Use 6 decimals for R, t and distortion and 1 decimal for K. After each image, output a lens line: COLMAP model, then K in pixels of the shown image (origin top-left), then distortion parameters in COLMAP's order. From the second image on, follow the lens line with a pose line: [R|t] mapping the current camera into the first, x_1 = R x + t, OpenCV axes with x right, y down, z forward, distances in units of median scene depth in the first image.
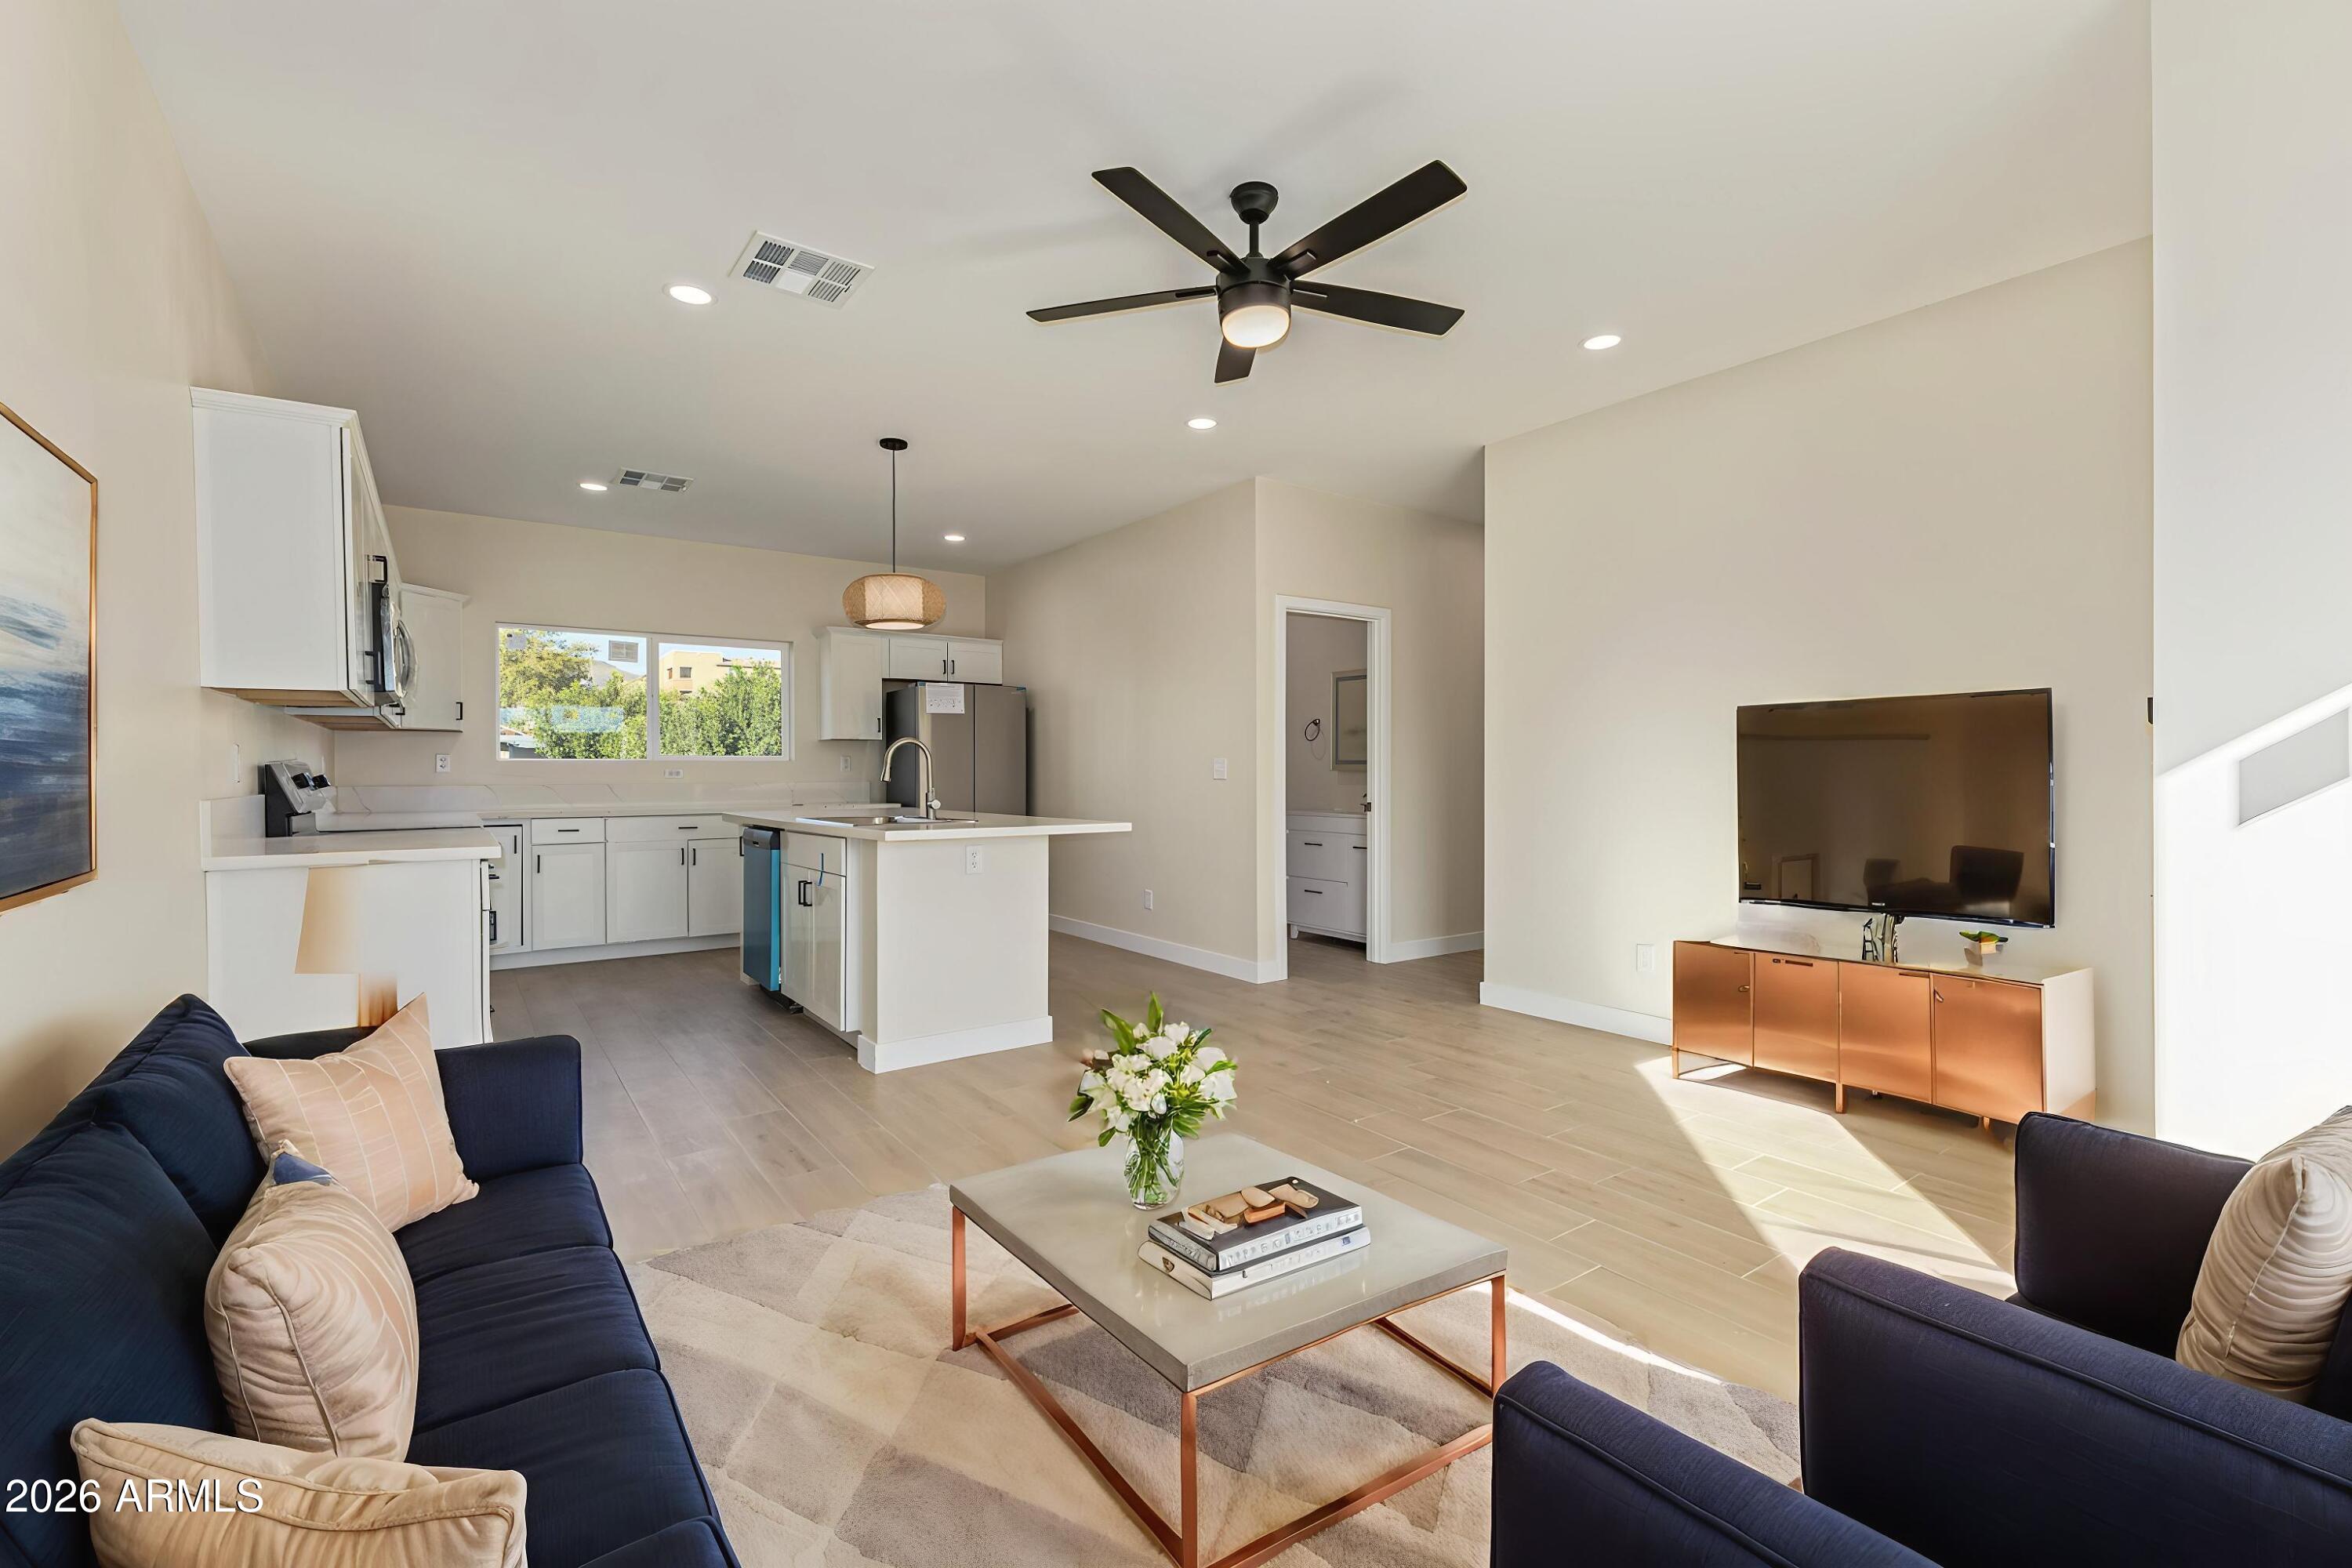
lens RADIAL K [[1029.9, 0, 1184.4], [0, 1029.9, 786.0], [0, 0, 1]] dist [0.000158, 0.000062]
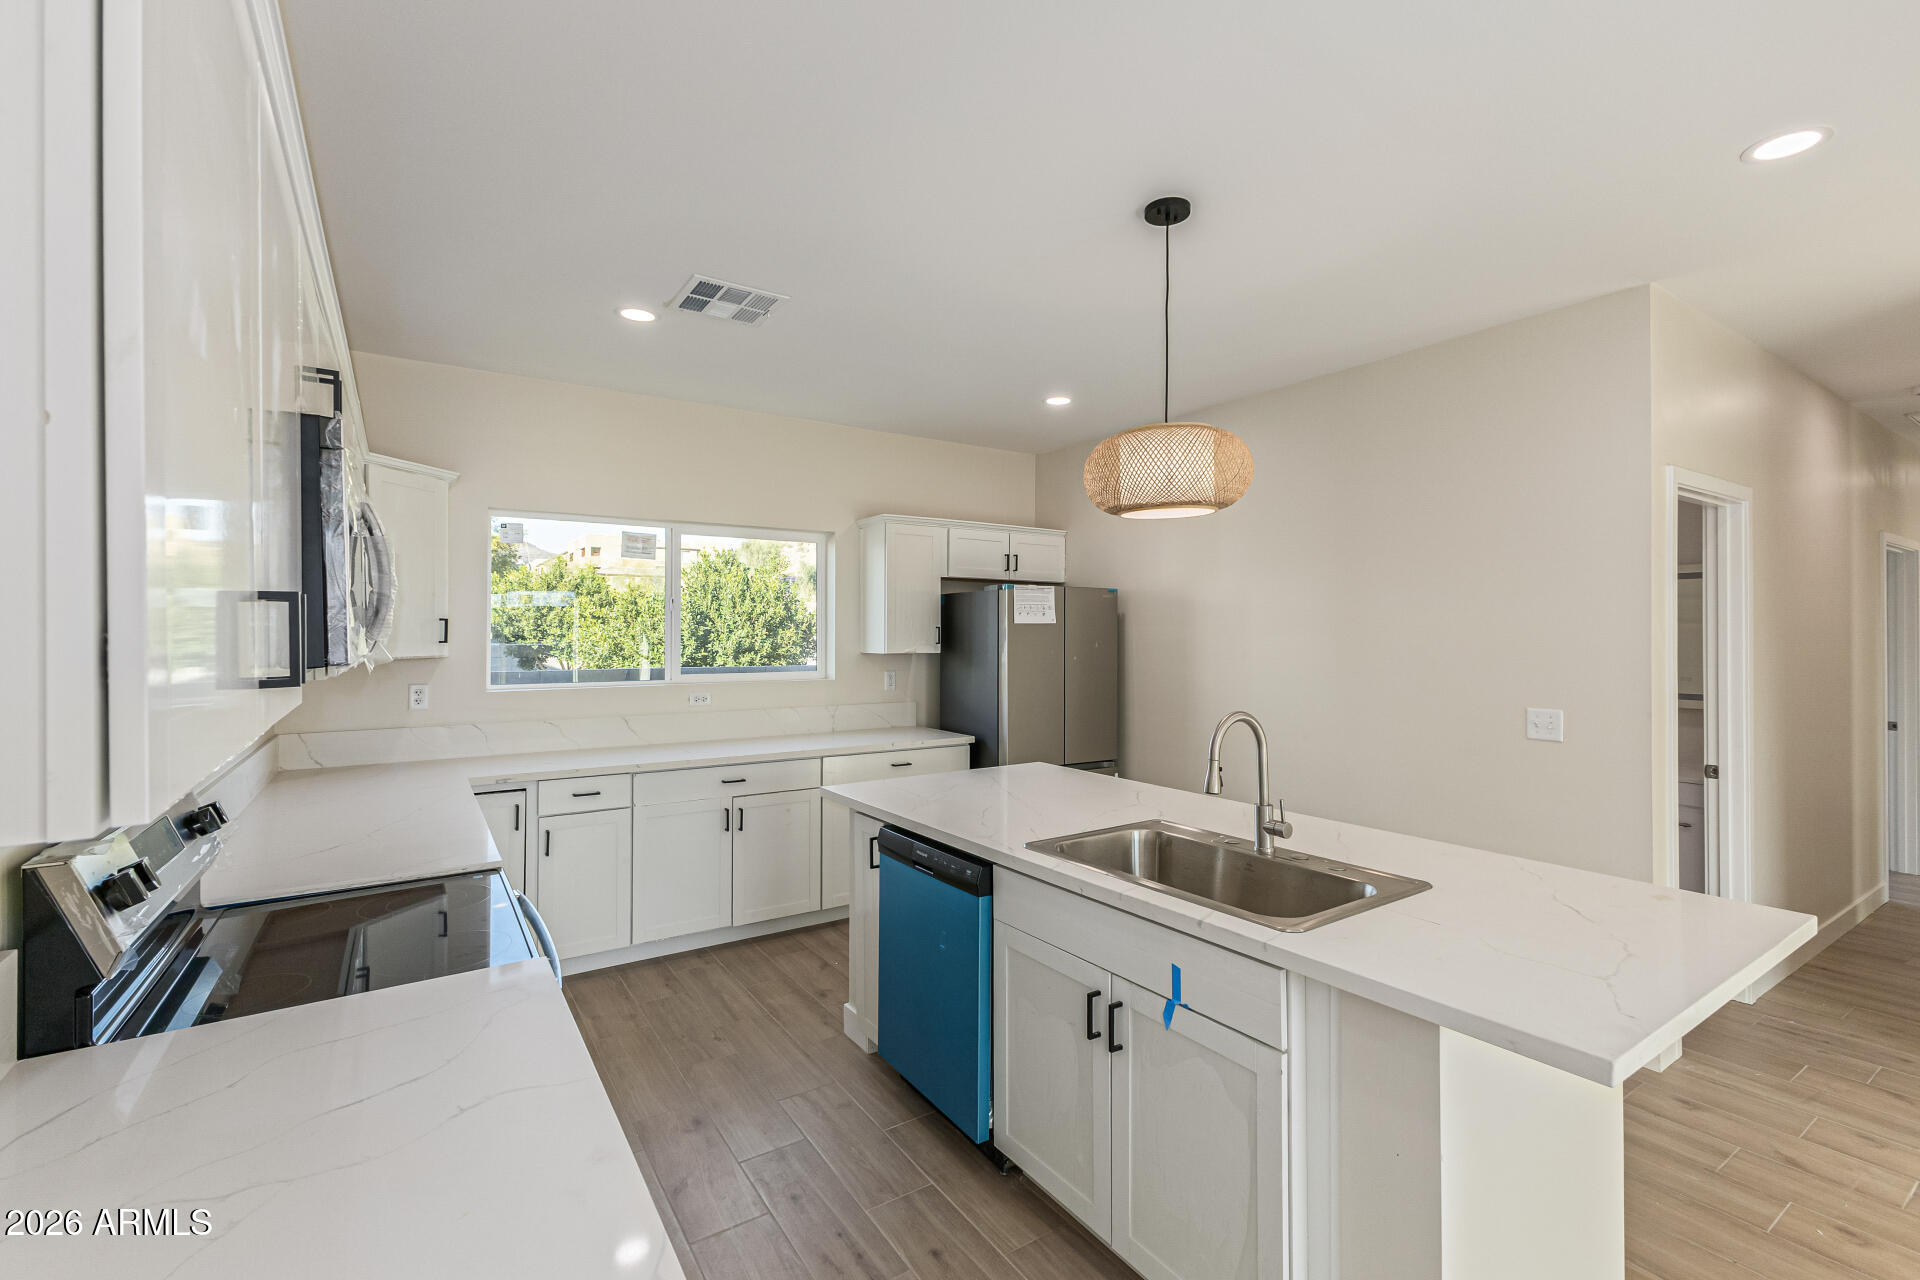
lens RADIAL K [[832.5, 0, 951.5], [0, 832.5, 632.2], [0, 0, 1]] dist [-0.000803, -0.000278]
pose [[0.999307, 0.005319, -0.036831, -0.277466], [-0.005763, 0.999912, -0.011954, -0.056875], [0.036764, 0.012158, 0.999250, 0.365950]]
